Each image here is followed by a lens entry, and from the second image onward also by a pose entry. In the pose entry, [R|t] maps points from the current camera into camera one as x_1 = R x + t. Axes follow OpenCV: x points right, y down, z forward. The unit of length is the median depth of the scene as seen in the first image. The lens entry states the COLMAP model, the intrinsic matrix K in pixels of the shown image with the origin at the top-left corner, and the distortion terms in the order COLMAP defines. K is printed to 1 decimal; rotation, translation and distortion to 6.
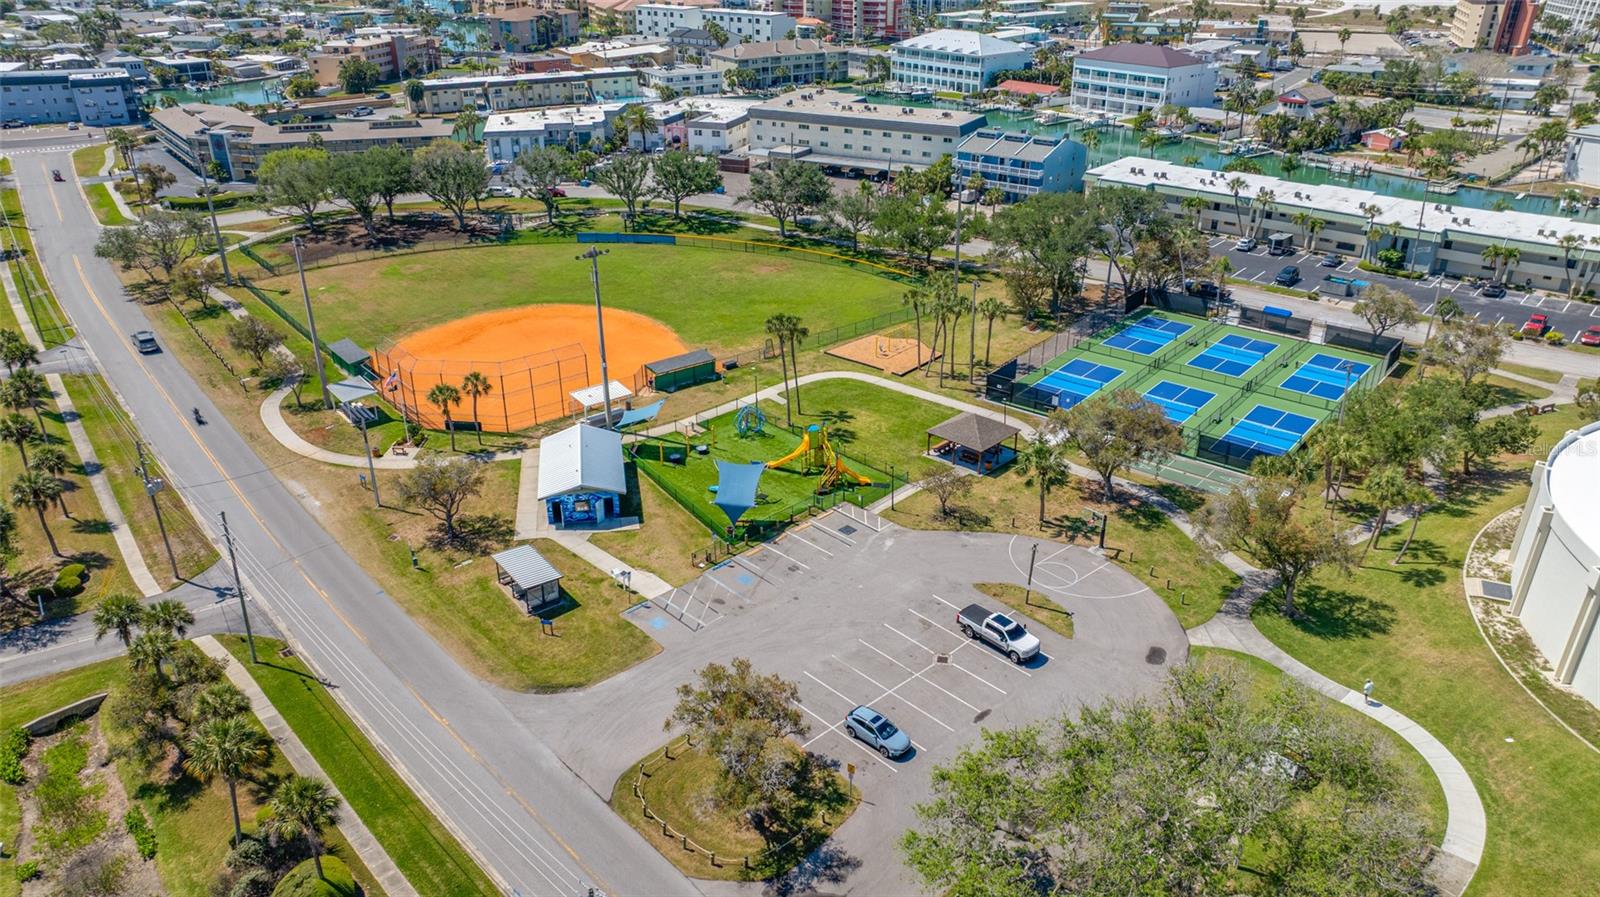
lens RADIAL K [[1126.1, 0, 803.9], [0, 1126.1, 451.7], [0, 0, 1]] dist [-0.019407, 0.003118]
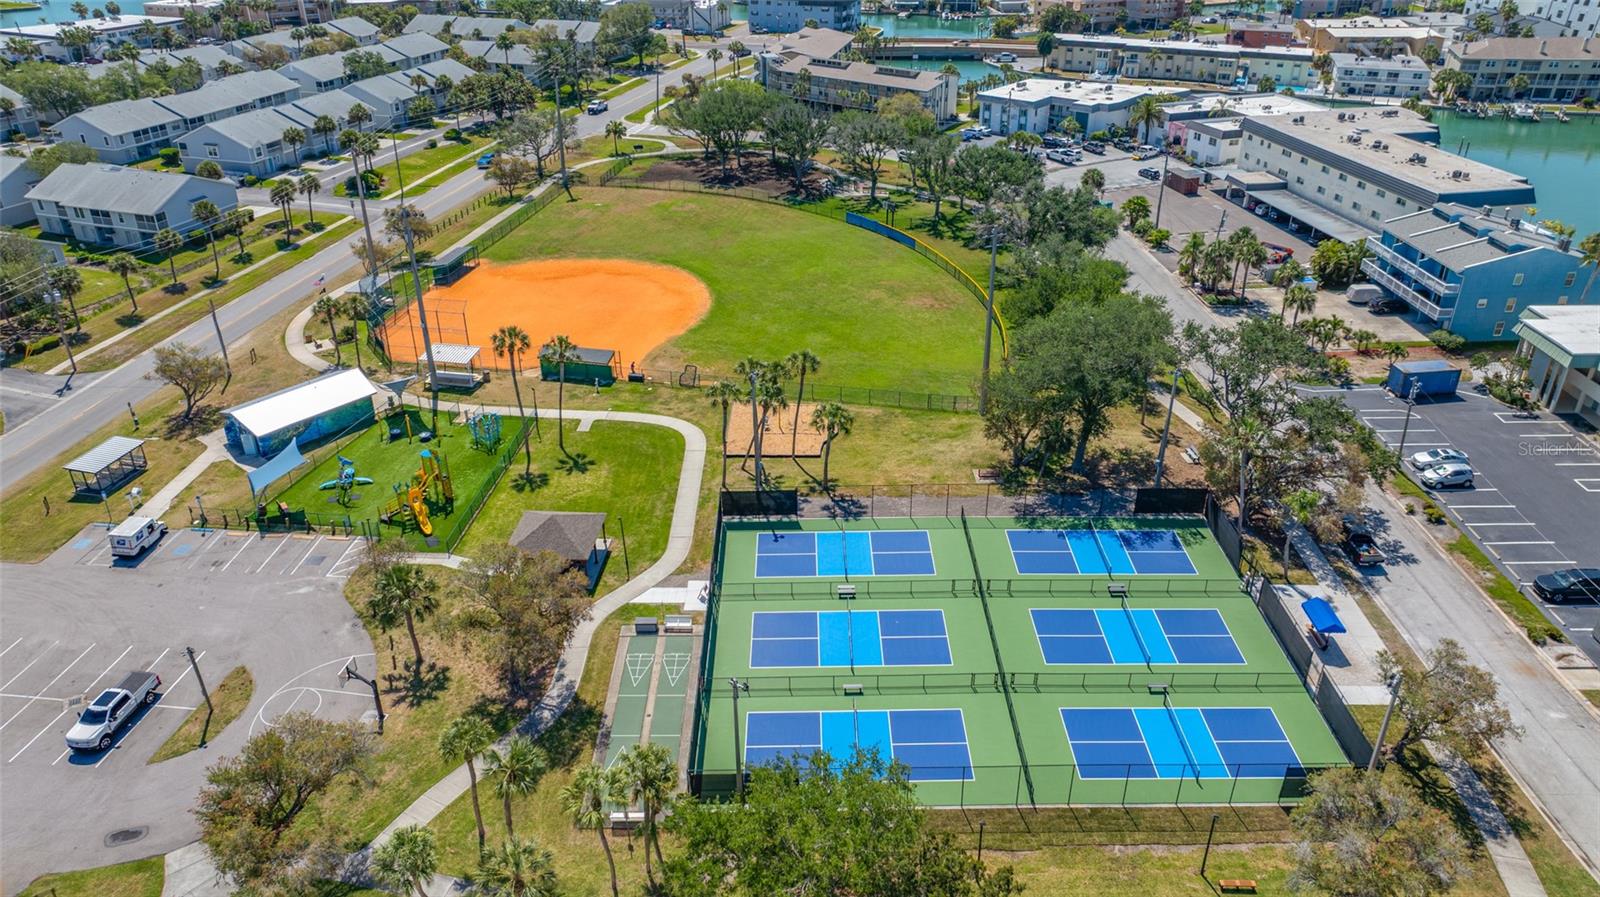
lens RADIAL K [[1126.1, 0, 803.9], [0, 1126.1, 451.7], [0, 0, 1]] dist [-0.019407, 0.003118]
pose [[0.643104, 0.366125, -0.672584, 0.602566], [-0.335160, 0.924283, 0.182669, -0.214706], [0.688538, 0.107949, 0.717121, 0.418343]]
